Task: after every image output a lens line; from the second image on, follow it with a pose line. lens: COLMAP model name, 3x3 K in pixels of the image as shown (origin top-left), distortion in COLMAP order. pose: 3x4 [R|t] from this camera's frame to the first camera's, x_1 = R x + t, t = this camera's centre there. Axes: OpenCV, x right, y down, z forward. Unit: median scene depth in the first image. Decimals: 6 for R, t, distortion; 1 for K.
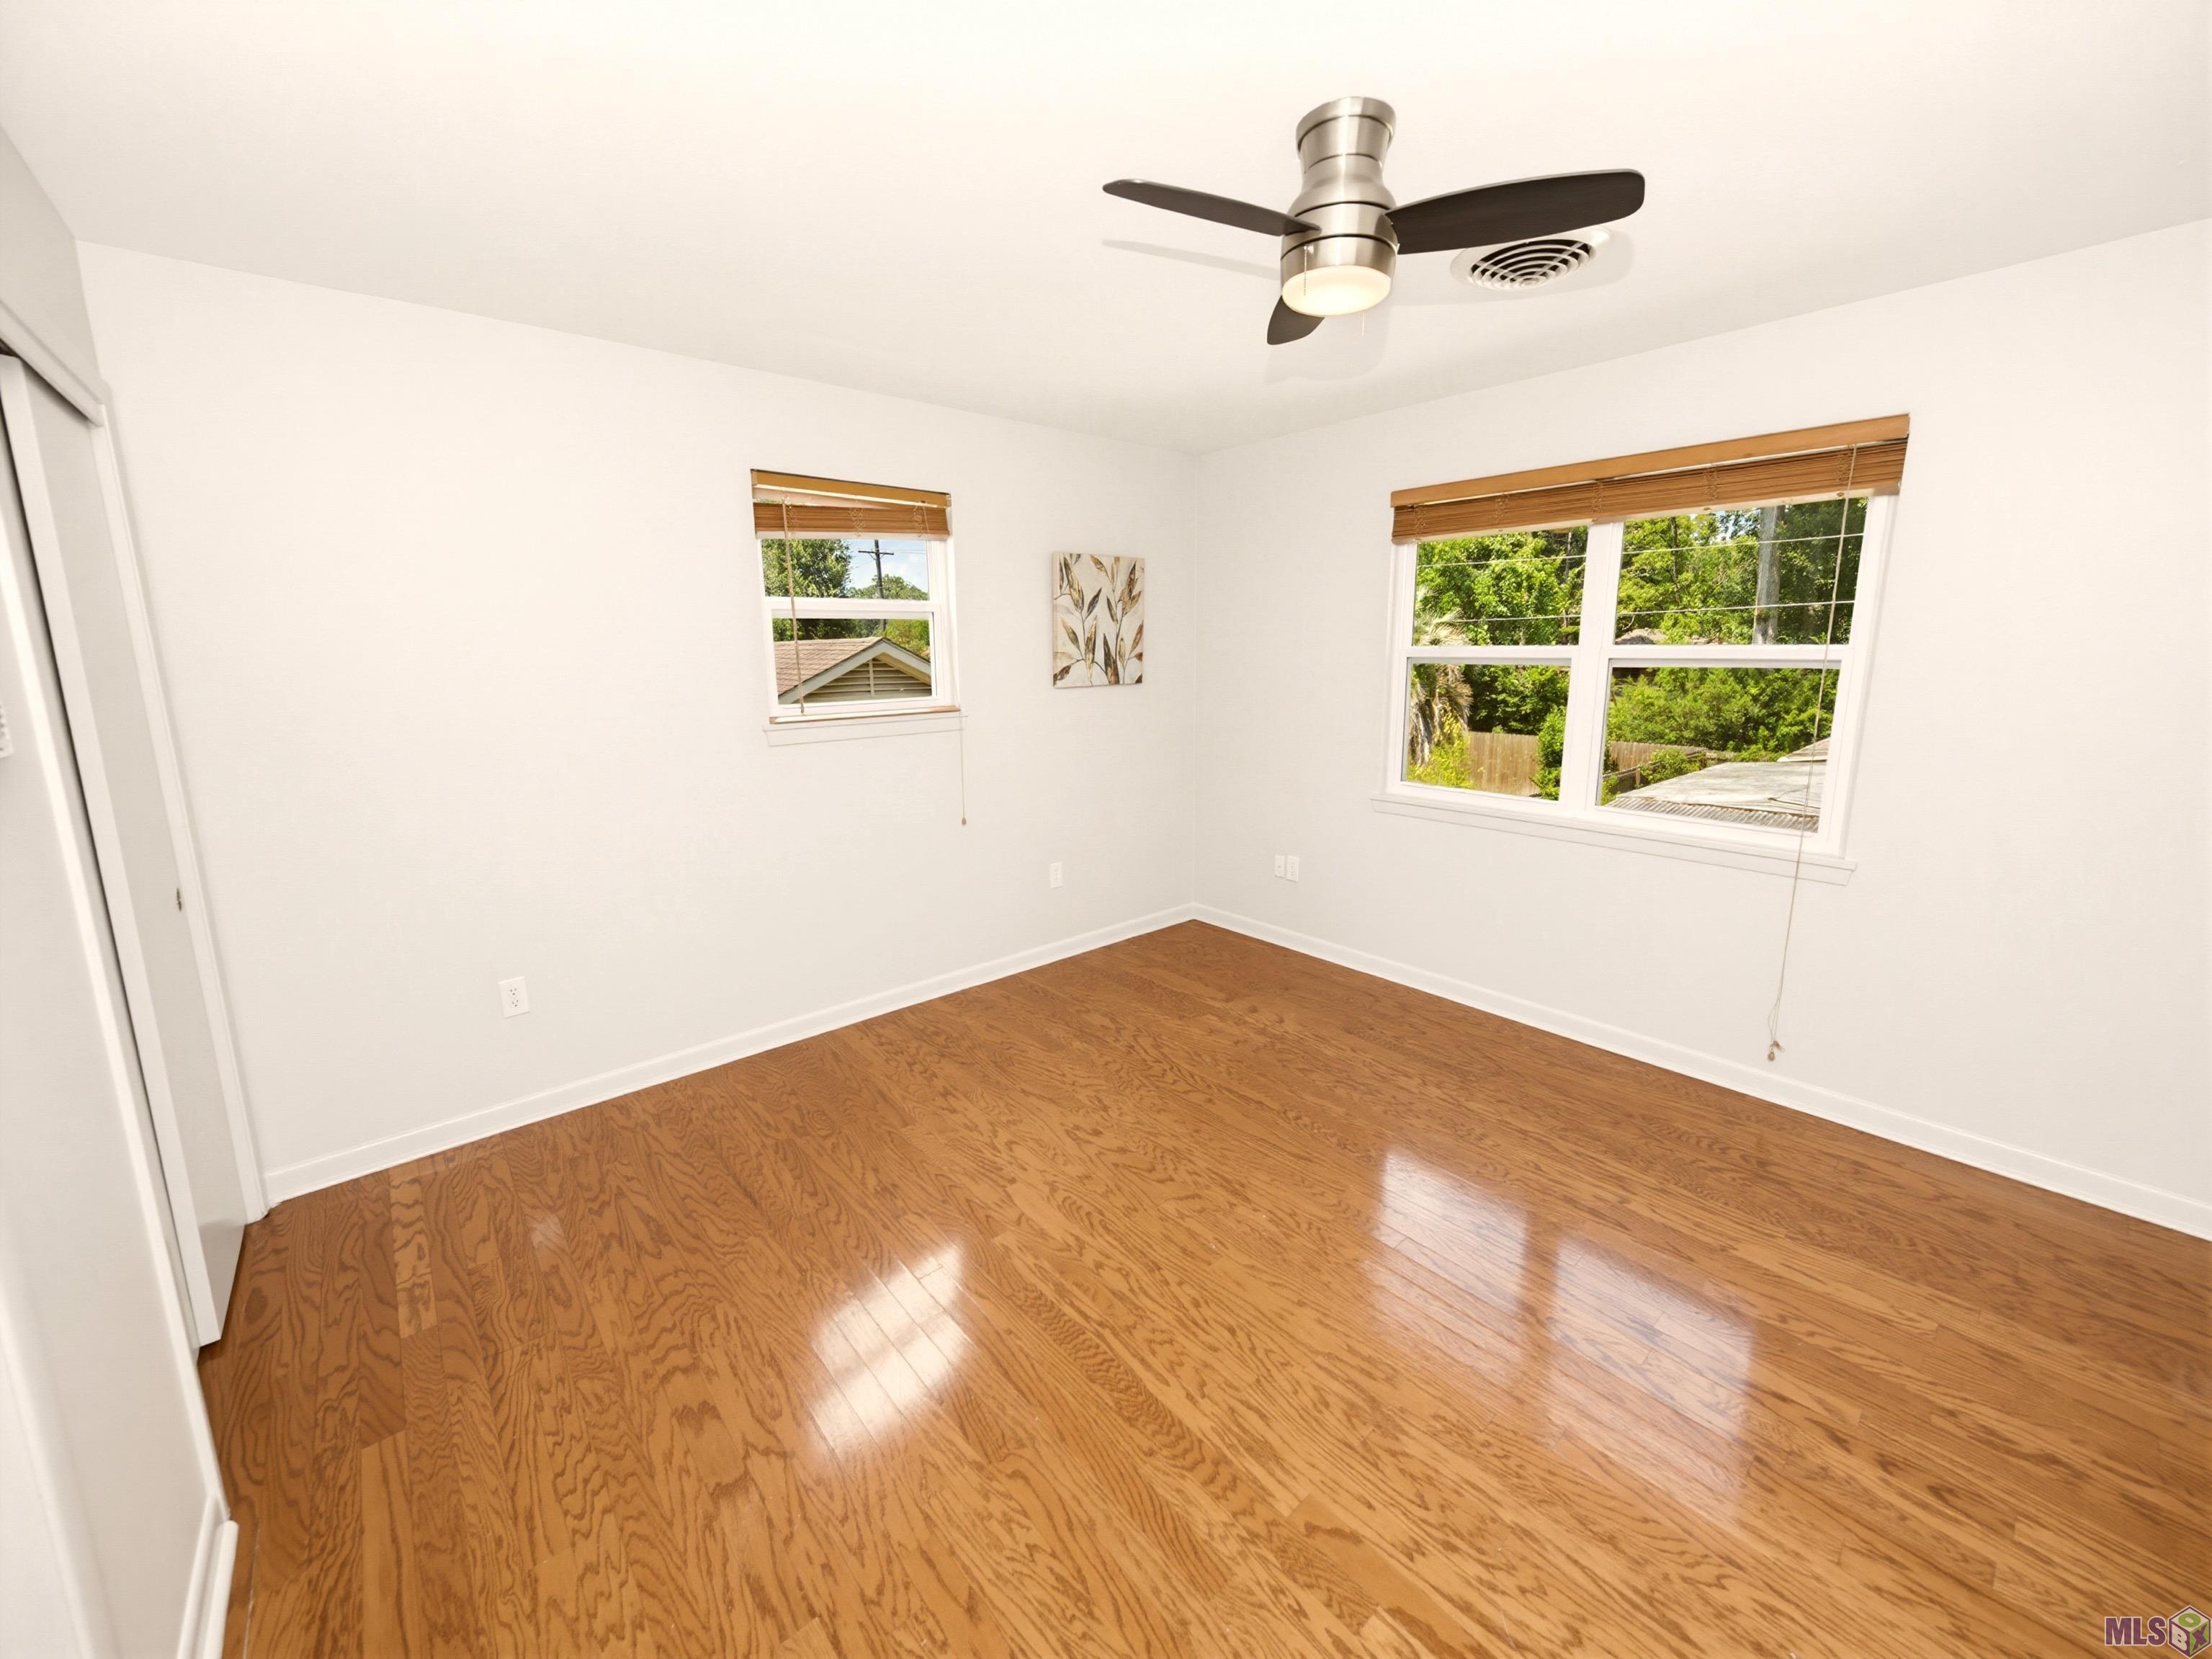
lens RADIAL K [[862.6, 0, 1107.6], [0, 862.6, 797.7], [0, 0, 1]] dist [0.002742, -0.000729]
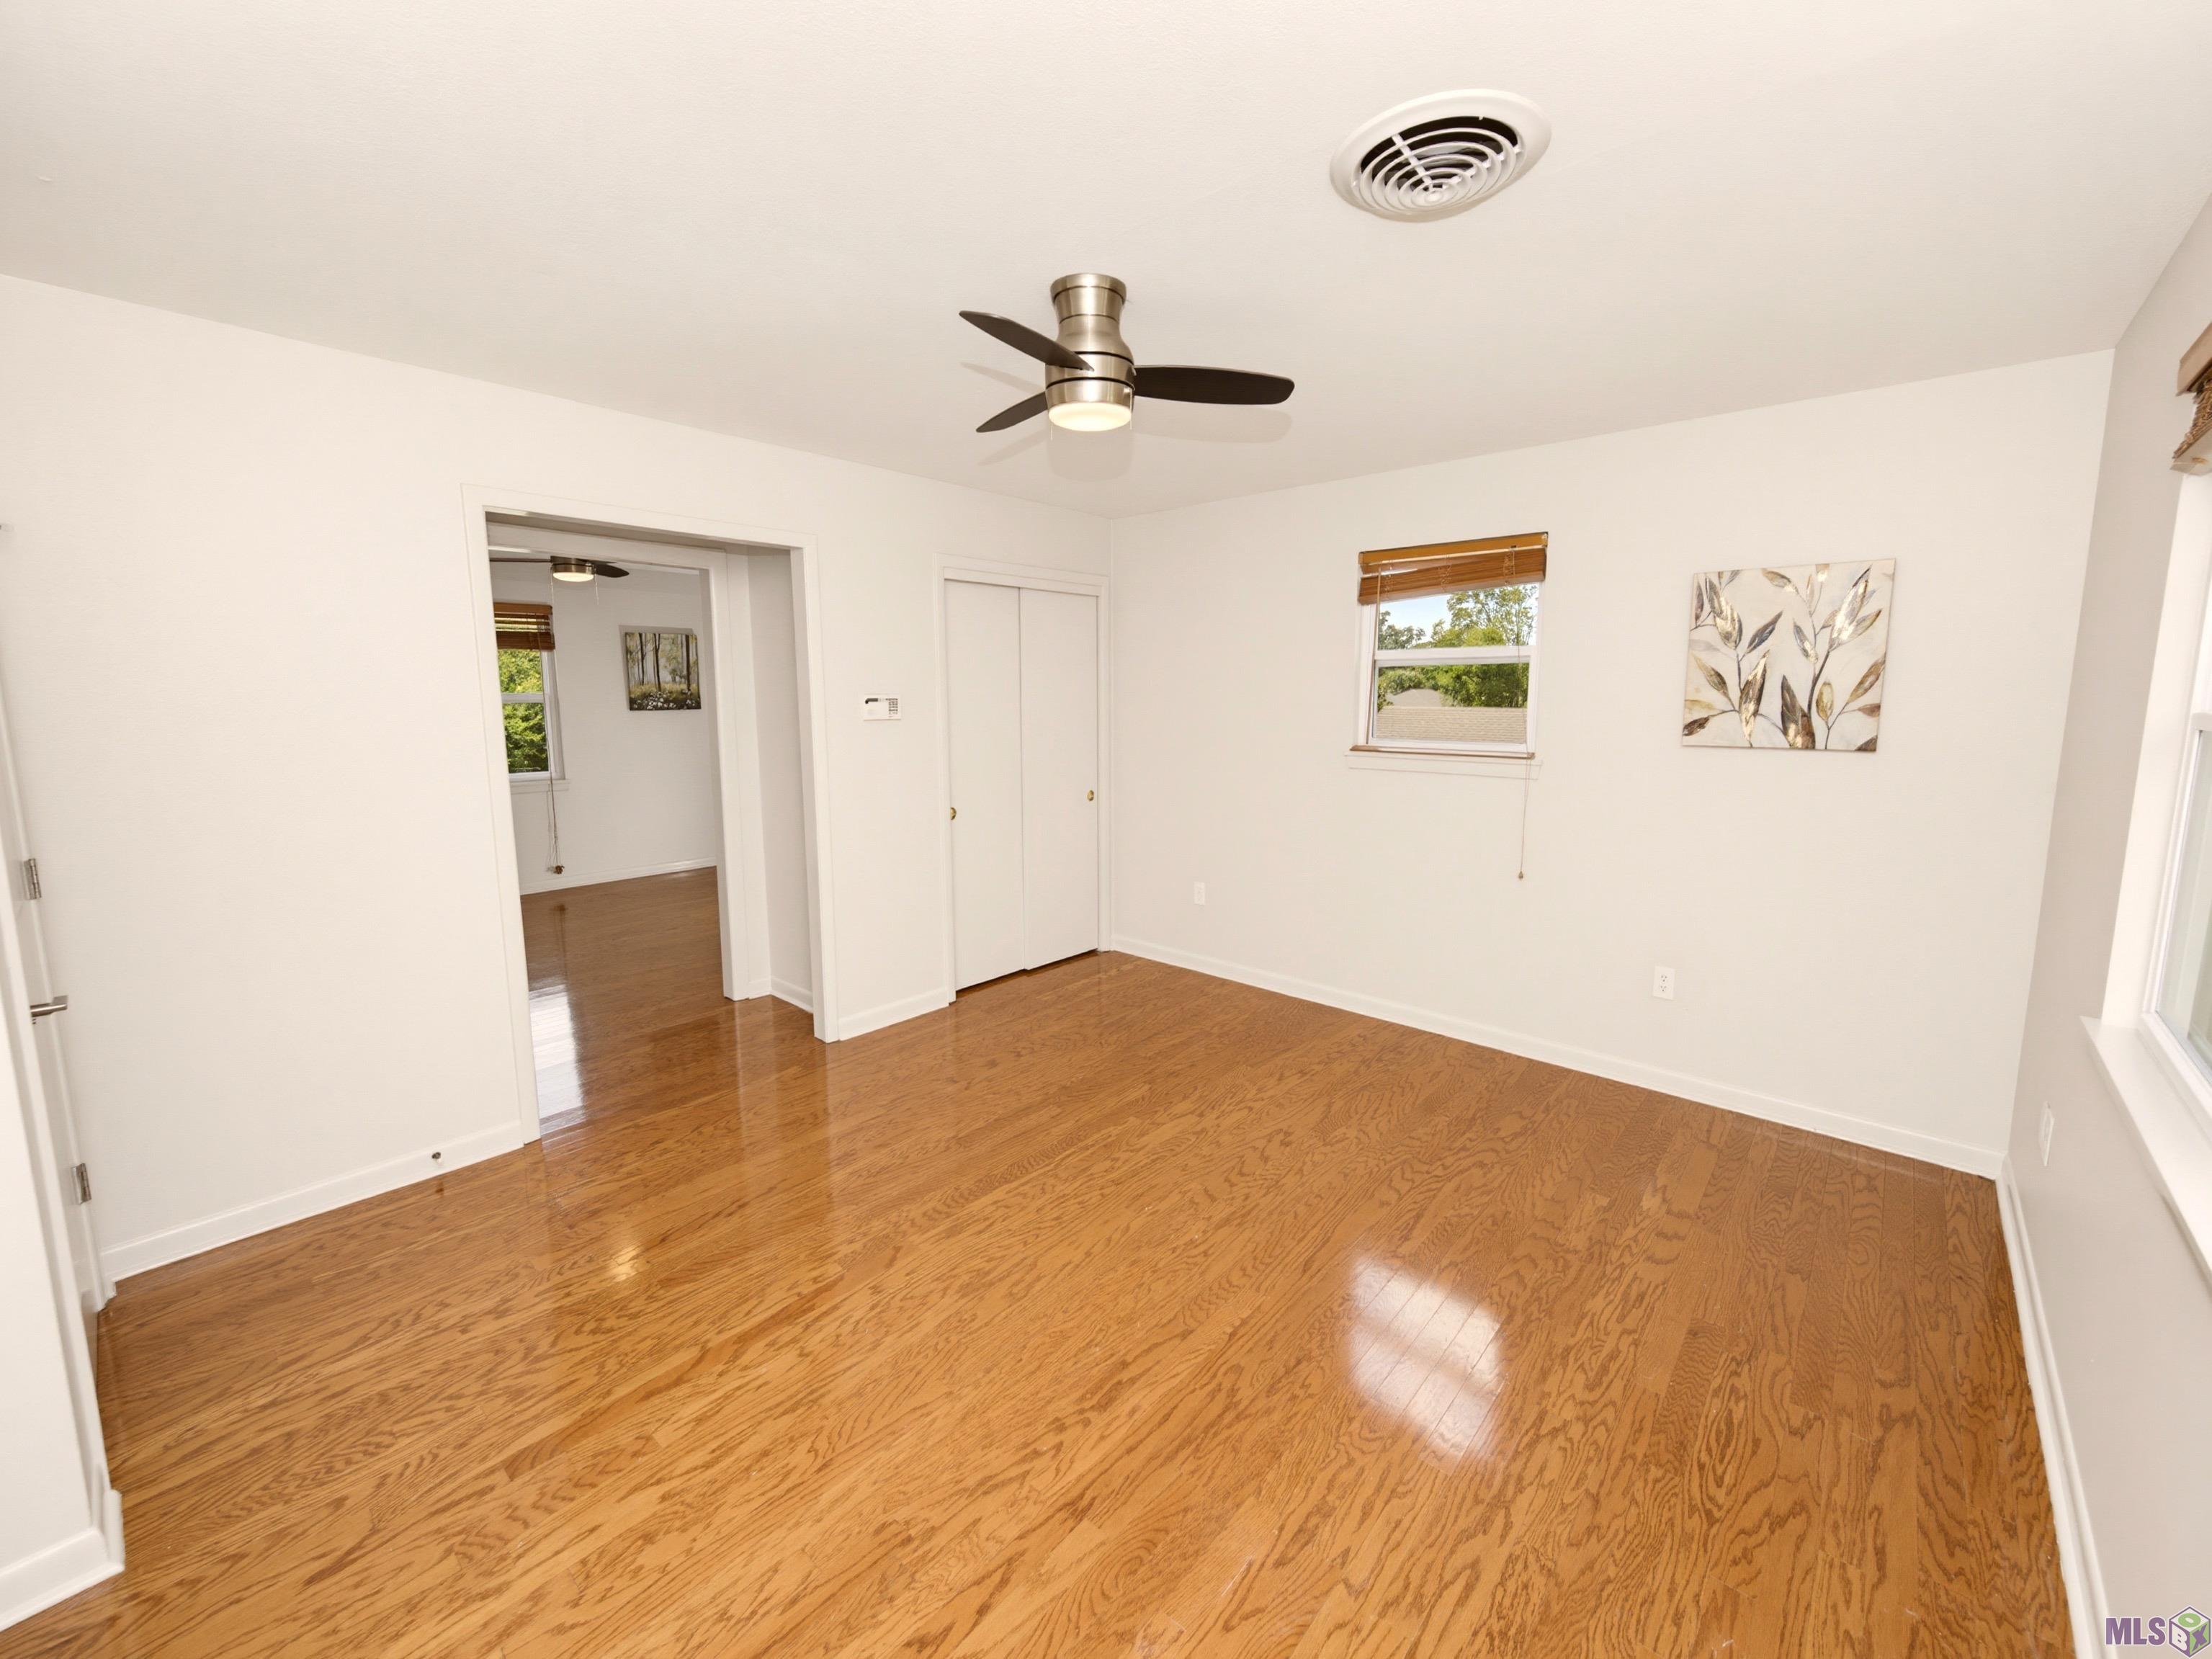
lens RADIAL K [[862.6, 0, 1107.6], [0, 862.6, 797.7], [0, 0, 1]] dist [0.002742, -0.000729]
pose [[0.133718, 0.134847, -0.981802, 0.917016], [-0.174293, 0.978457, 0.110649, -0.107879], [0.975572, 0.156326, 0.154340, 0.531502]]
